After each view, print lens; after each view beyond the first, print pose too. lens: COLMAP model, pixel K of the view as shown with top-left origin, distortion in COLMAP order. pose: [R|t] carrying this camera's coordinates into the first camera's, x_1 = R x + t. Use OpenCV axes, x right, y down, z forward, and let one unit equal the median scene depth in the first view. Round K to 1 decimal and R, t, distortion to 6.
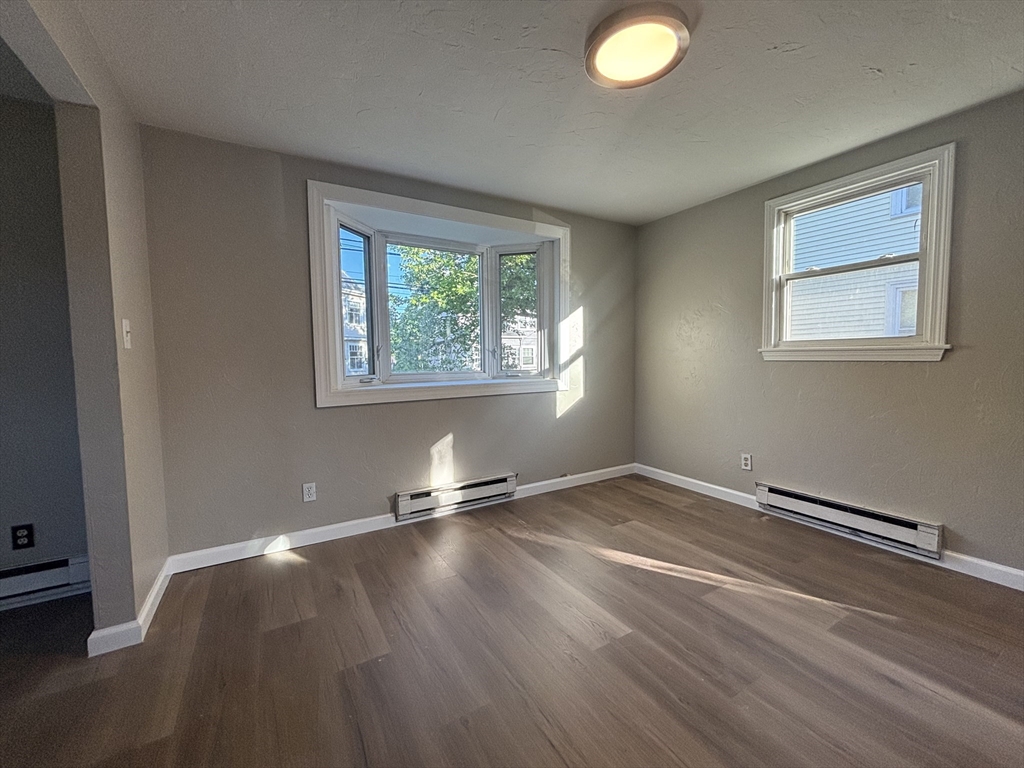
lens RADIAL K [[411.0, 0, 511.2], [0, 411.0, 382.2], [0, 0, 1]] dist [-0.001100, -0.000070]
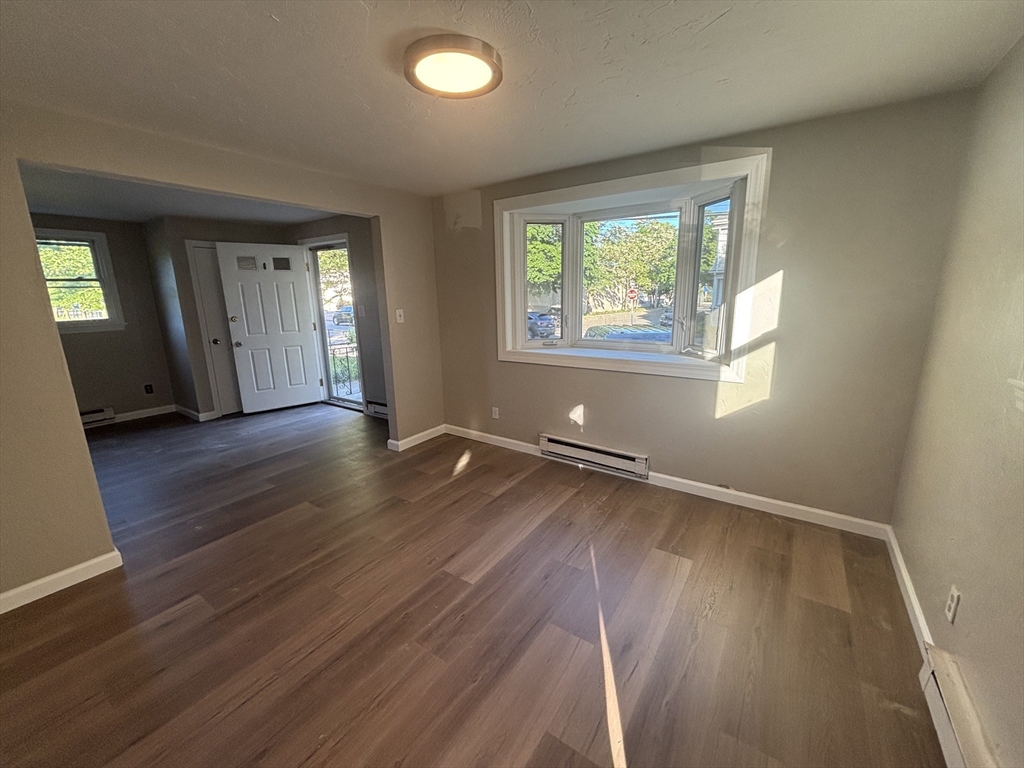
lens RADIAL K [[411.0, 0, 508.8], [0, 411.0, 381.4], [0, 0, 1]] dist [-0.001100, -0.000070]
pose [[0.413425, 0.199893, -0.888326, 0.788726], [-0.045070, 0.978902, 0.199299, -0.142857], [0.909422, -0.042358, 0.413712, 0.369805]]
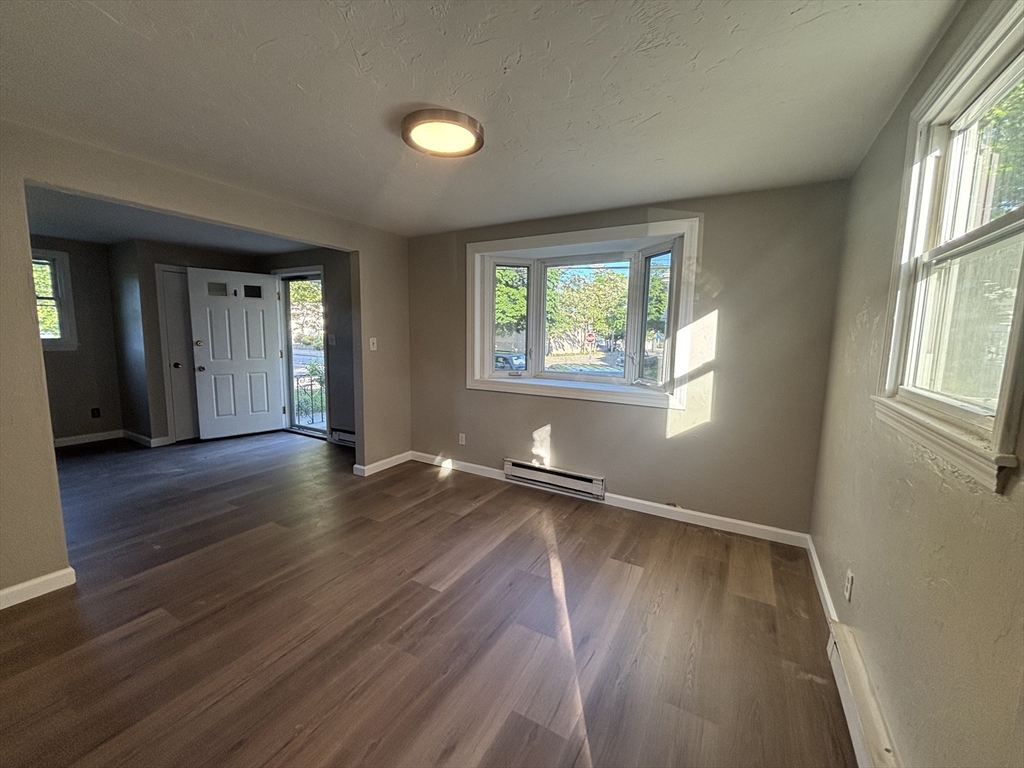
lens RADIAL K [[411.0, 0, 508.4], [0, 411.0, 380.7], [0, 0, 1]] dist [-0.001100, -0.000070]
pose [[0.492092, 0.123226, -0.861778, 0.861339], [-0.080068, 0.992142, 0.096146, -0.116692], [0.866853, 0.021688, 0.498091, 0.314985]]
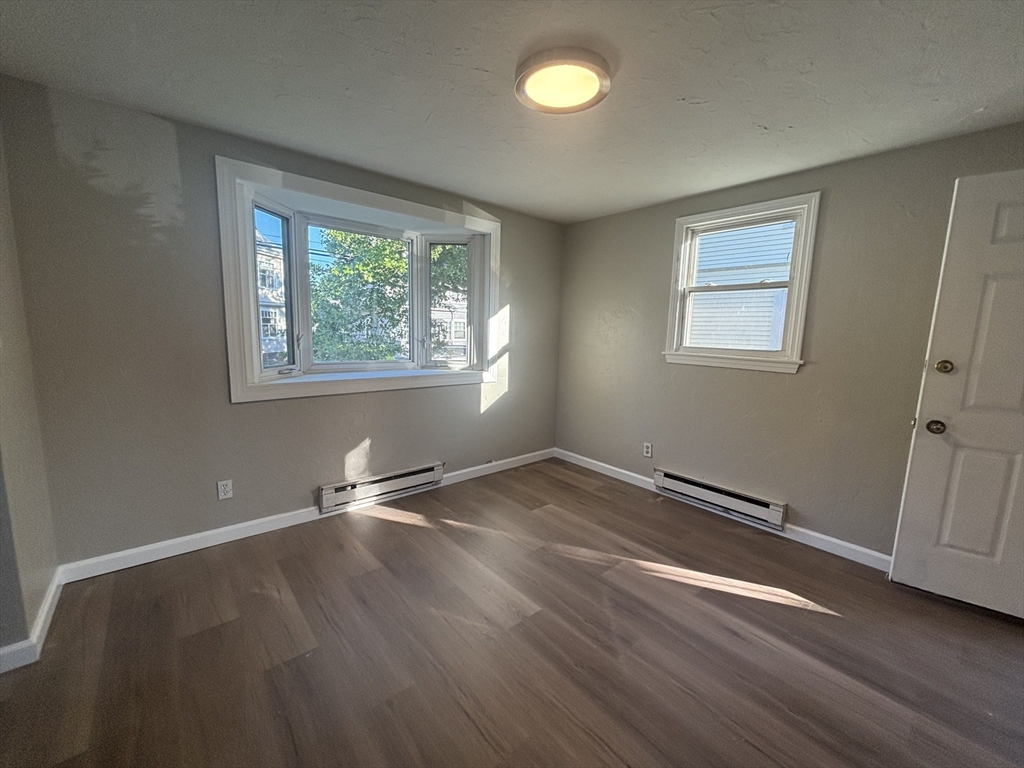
lens RADIAL K [[411.0, 0, 514.6], [0, 411.0, 385.6], [0, 0, 1]] dist [-0.001100, -0.000070]
pose [[0.984069, 0.016590, 0.177011, 0.003855], [-0.030039, 0.996837, 0.073575, -0.060646], [-0.175230, -0.077720, 0.981455, -0.042933]]
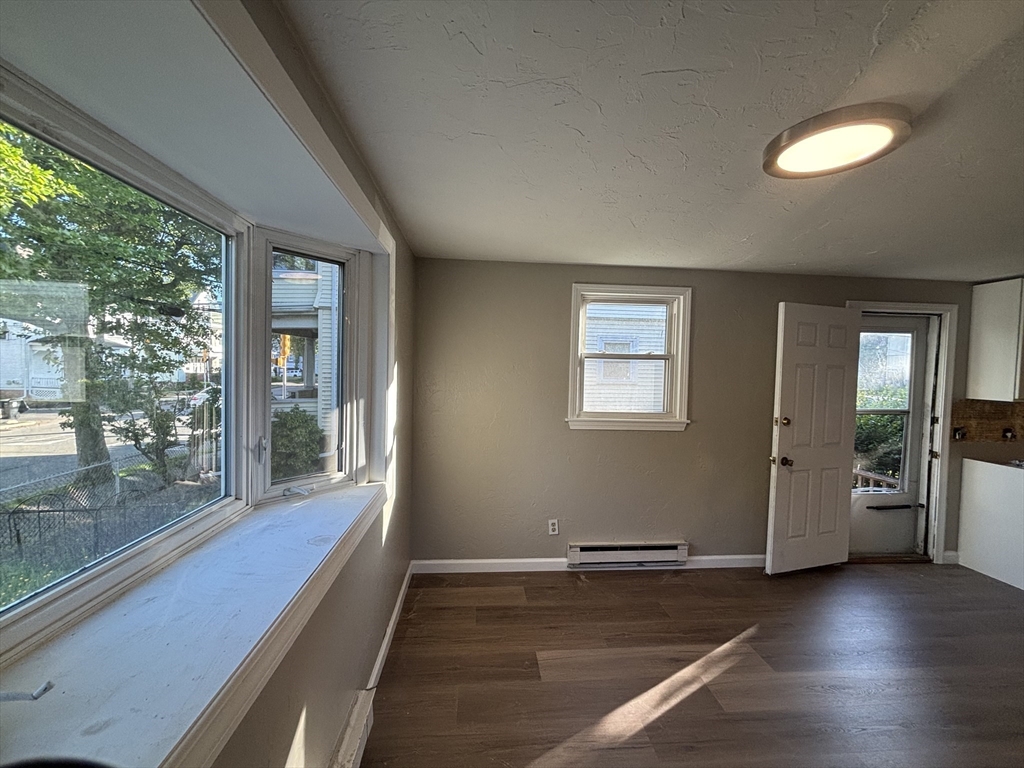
lens RADIAL K [[411.0, 0, 507.8], [0, 411.0, 381.1], [0, 0, 1]] dist [-0.001100, -0.000070]
pose [[0.439580, -0.007473, 0.898172, -0.431330], [0.027092, 0.999621, -0.004942, -0.183054], [-0.897795, 0.026506, 0.439616, 0.692309]]
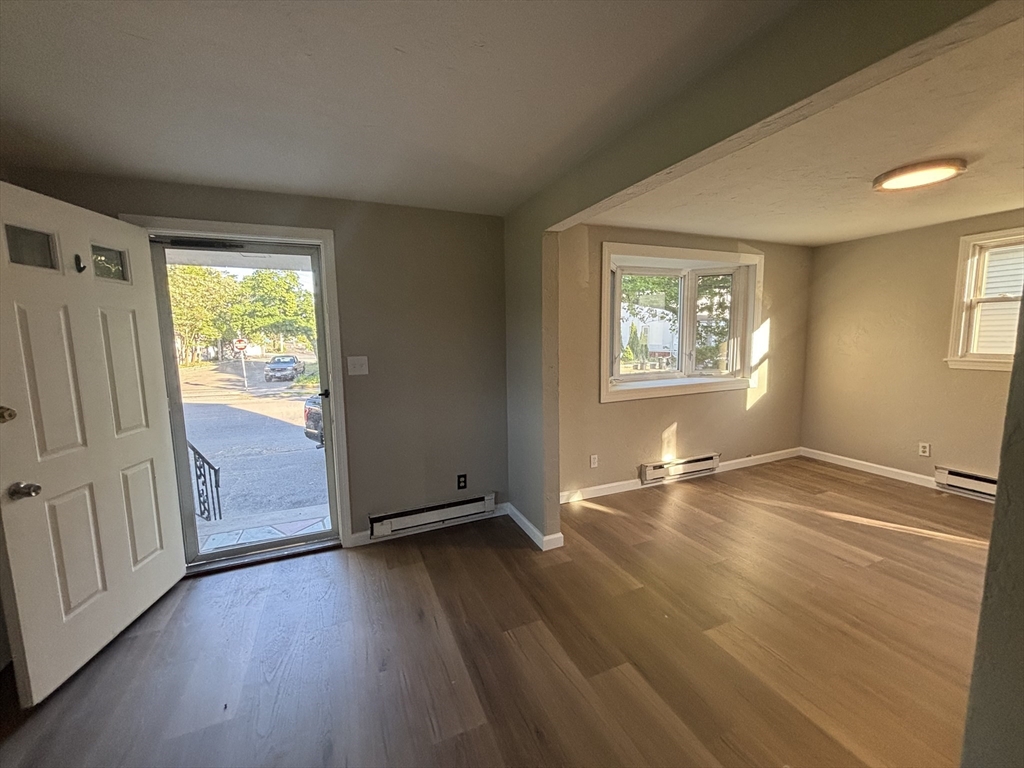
lens RADIAL K [[411.0, 0, 510.0], [0, 411.0, 382.5], [0, 0, 1]] dist [-0.001100, -0.000070]
pose [[0.991097, 0.010007, -0.132765, -0.533795], [-0.002465, 0.998380, 0.056853, -0.078751], [0.133119, -0.056020, 0.989516, -0.396051]]
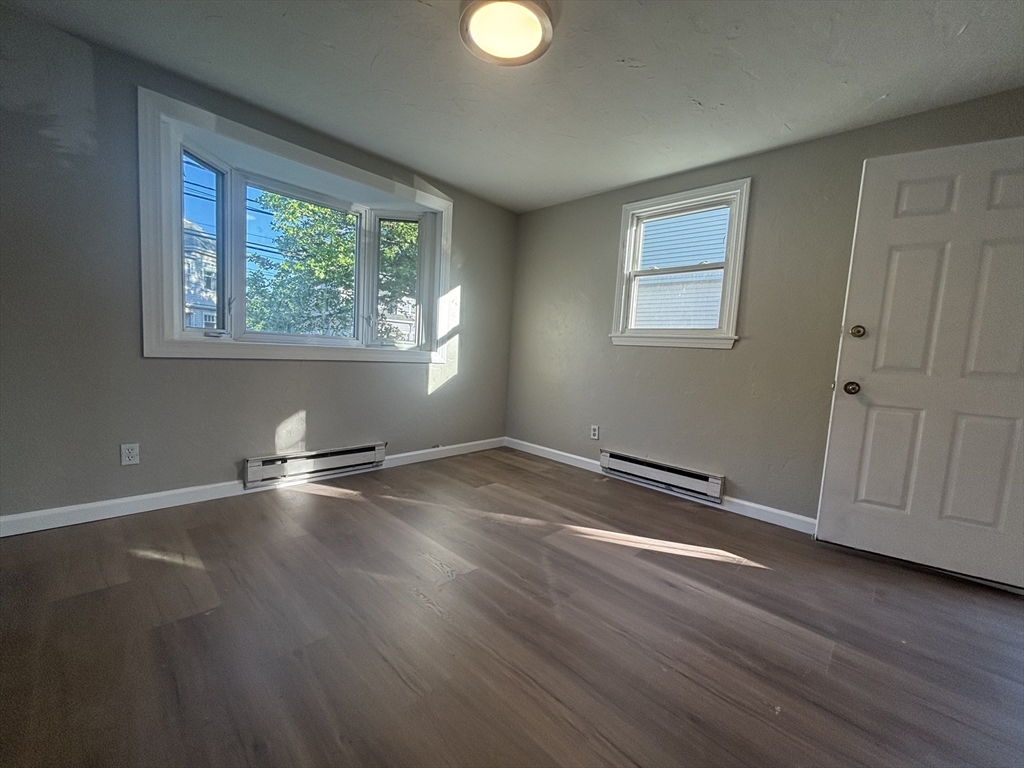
lens RADIAL K [[411.0, 0, 514.9], [0, 411.0, 386.5], [0, 0, 1]] dist [-0.001100, -0.000070]
pose [[0.961351, 0.045902, 0.271472, 0.042537], [-0.054826, 0.998173, 0.025376, 0.052717], [-0.269811, -0.039278, 0.962112, -0.041244]]
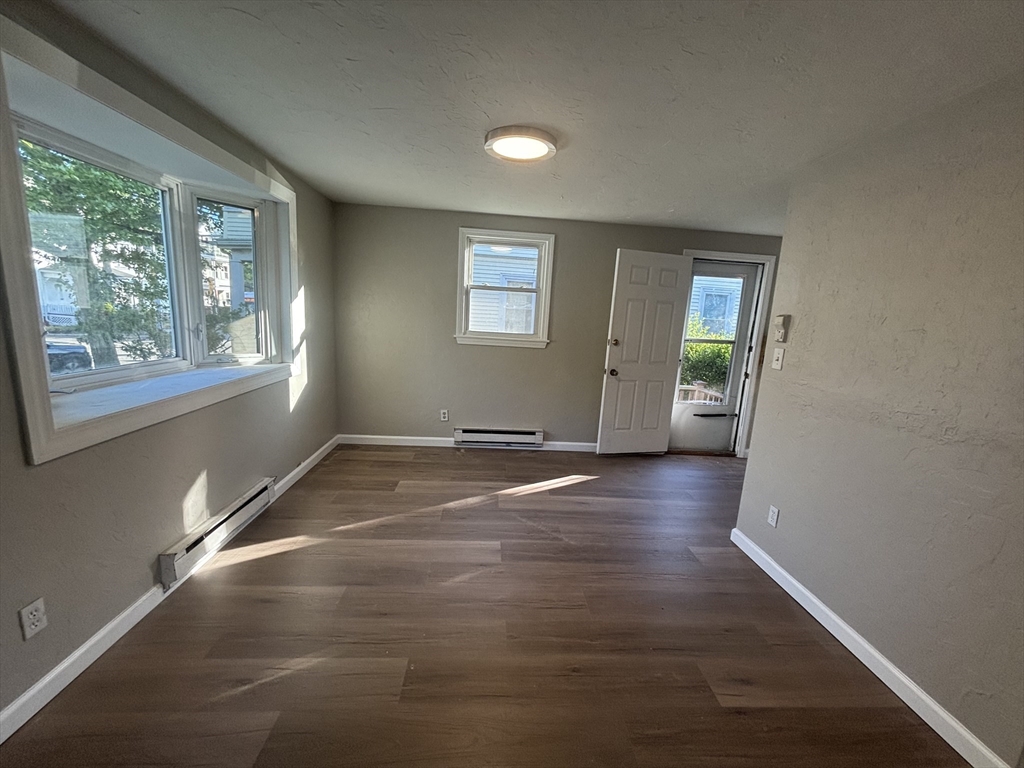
lens RADIAL K [[411.0, 0, 514.4], [0, 411.0, 385.3], [0, 0, 1]] dist [-0.001100, -0.000070]
pose [[0.453758, -0.117979, 0.883281, -0.579431], [-0.007887, 0.990627, 0.136368, -0.107119], [-0.891090, -0.068845, 0.448574, 0.184951]]
